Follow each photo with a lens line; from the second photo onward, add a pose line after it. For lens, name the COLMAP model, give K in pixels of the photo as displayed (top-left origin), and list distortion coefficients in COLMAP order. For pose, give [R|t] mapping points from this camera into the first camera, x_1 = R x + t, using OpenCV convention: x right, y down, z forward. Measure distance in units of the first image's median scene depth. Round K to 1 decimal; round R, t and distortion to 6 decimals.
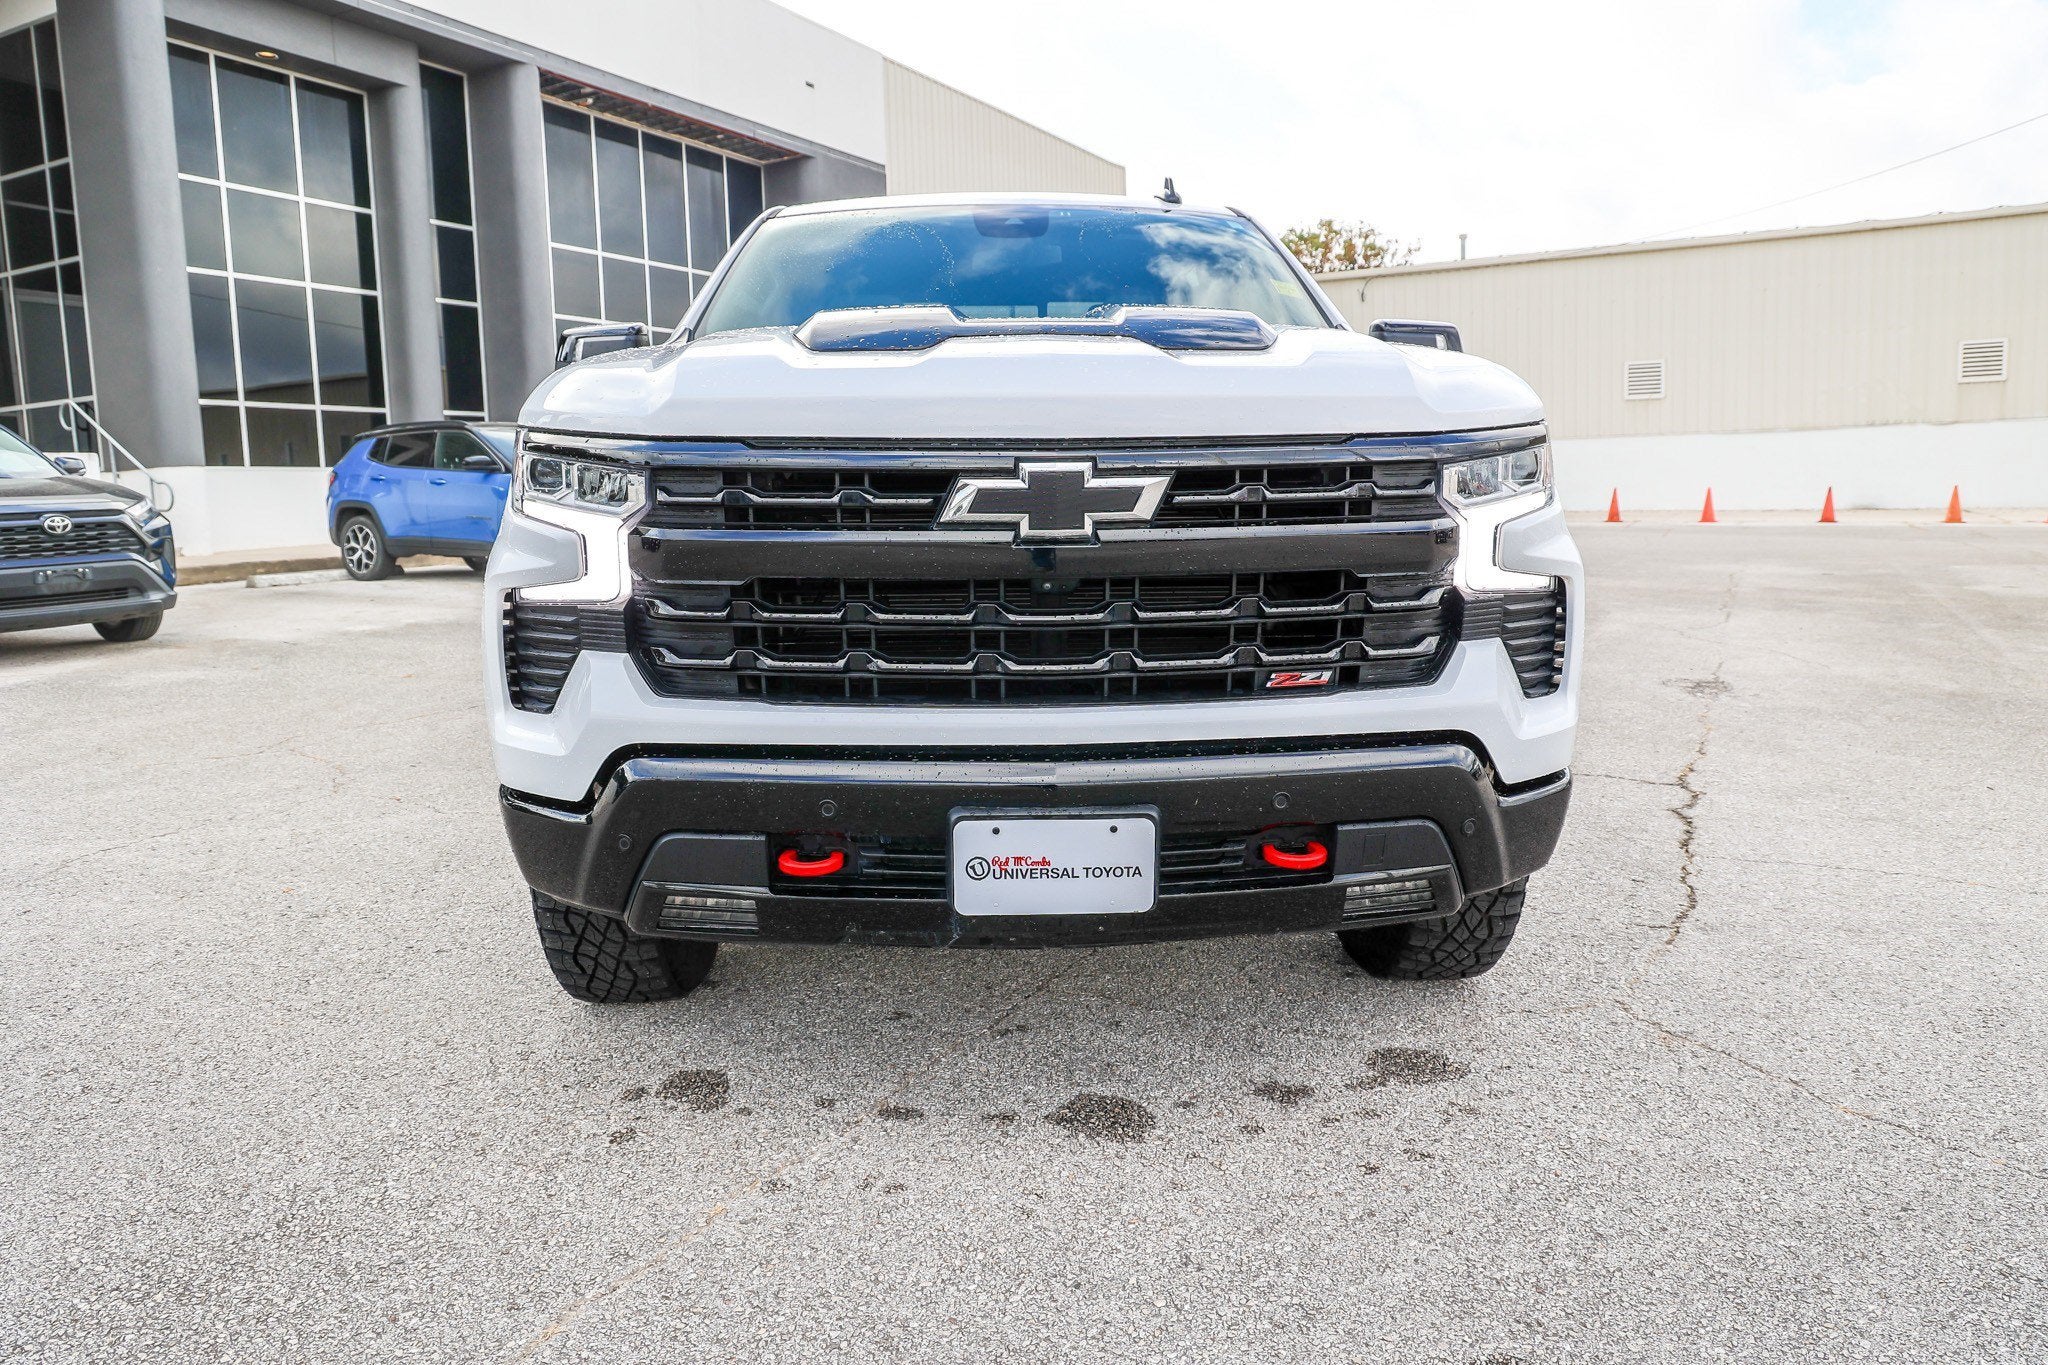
lens RADIAL K [[1401.0, 0, 1029.0], [0, 1401.0, 680.1], [0, 0, 1]] dist [-0.096133, 0.064210]
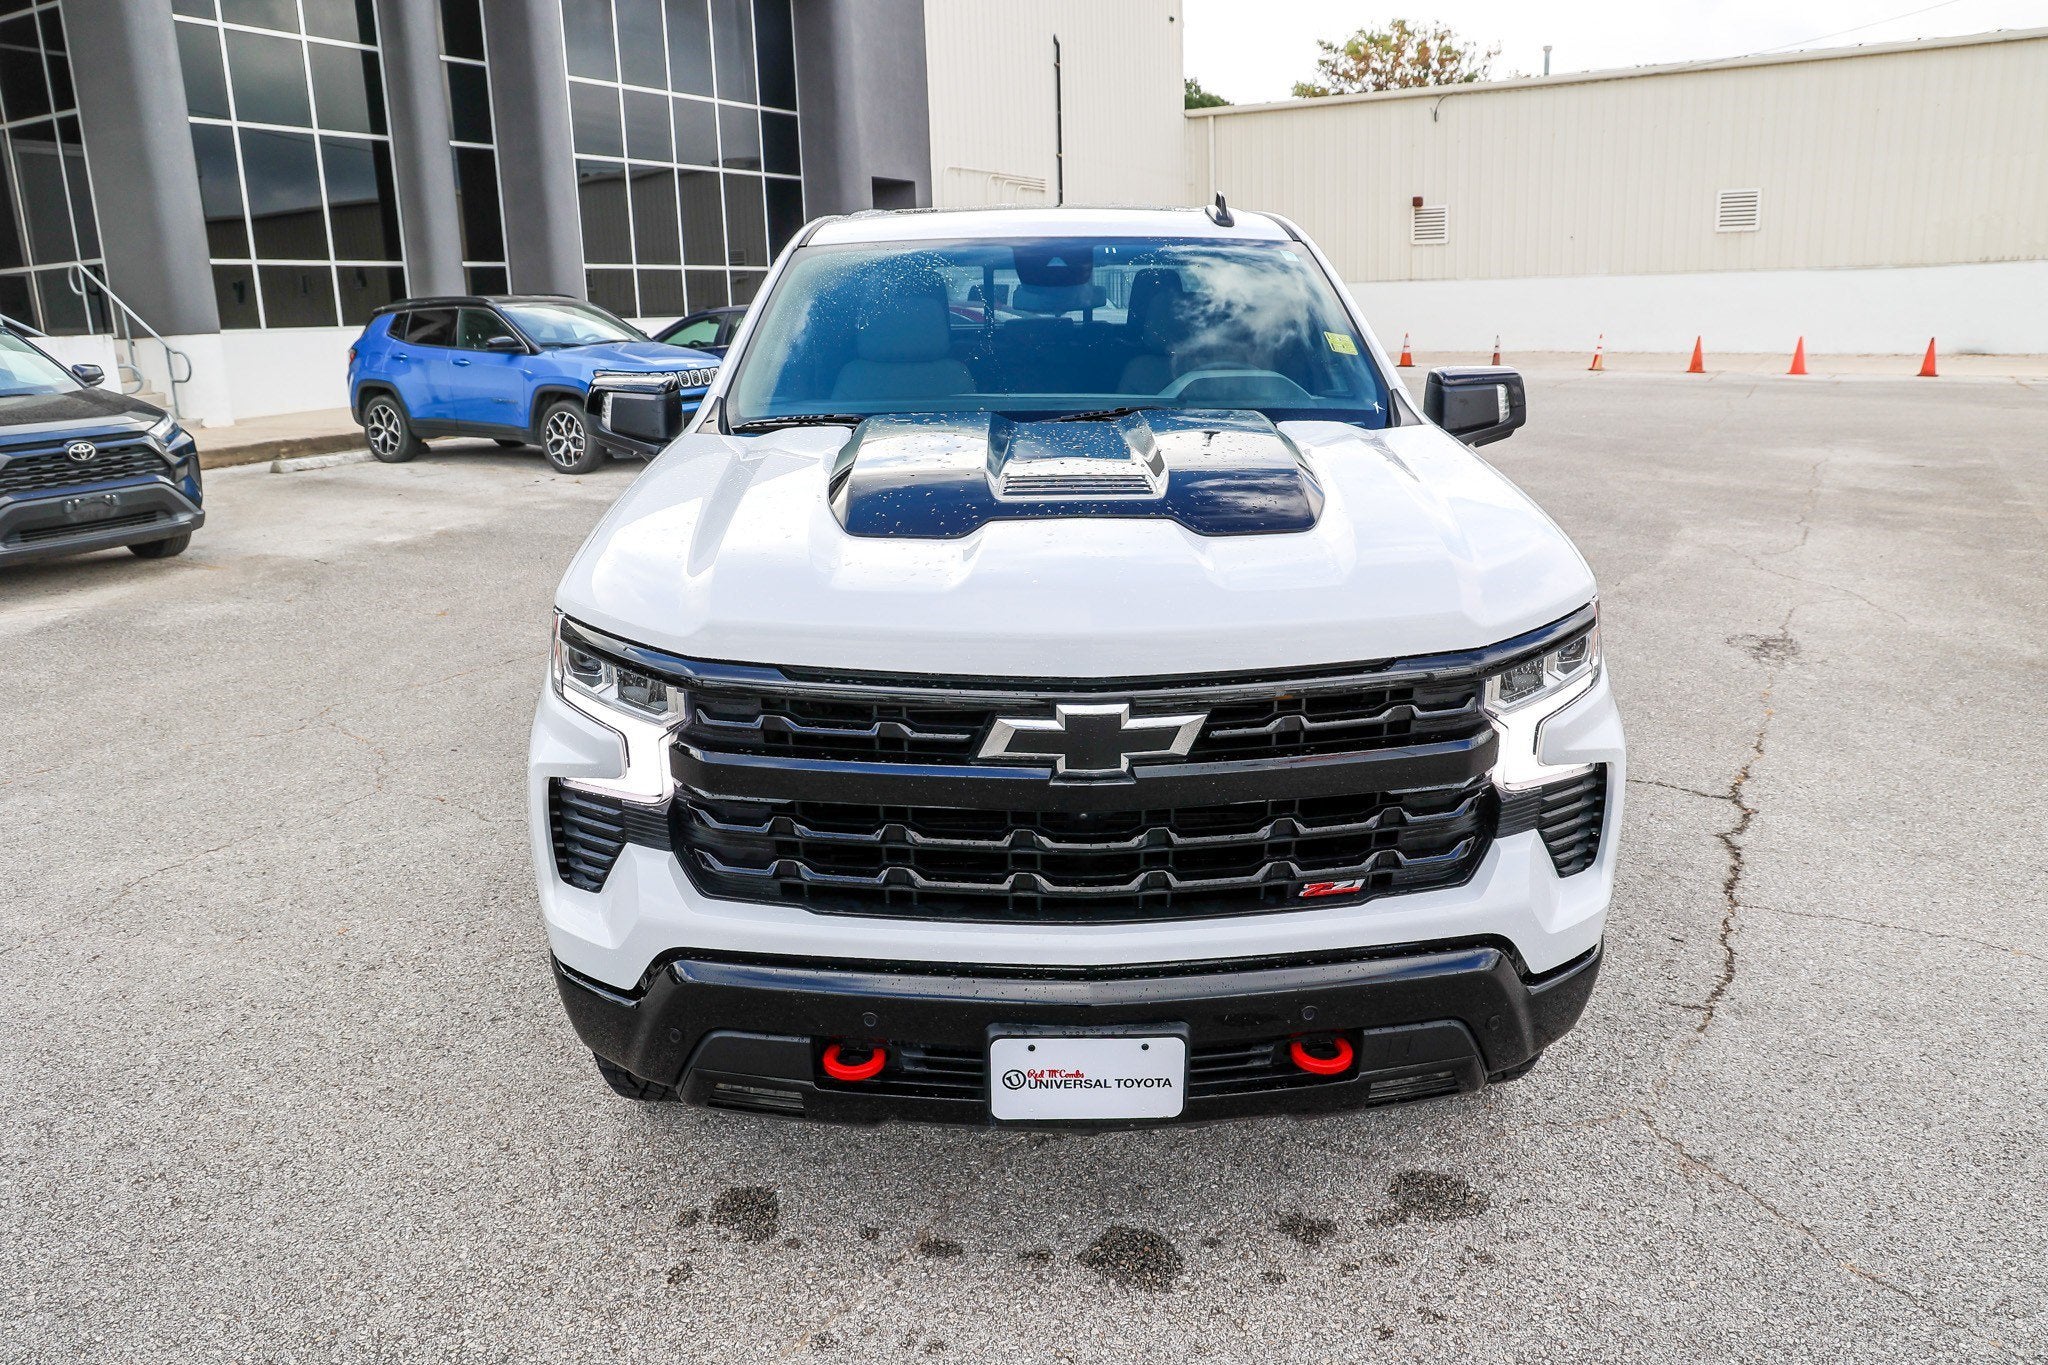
lens RADIAL K [[1447.8, 0, 1028.2], [0, 1447.8, 684.3], [0, 0, 1]] dist [-0.091905, 0.059039]
pose [[0.999475, 0.007350, -0.031551, 0.004670], [-0.003405, 0.992361, 0.123318, -0.239031], [0.032217, -0.123146, 0.991866, -0.021429]]
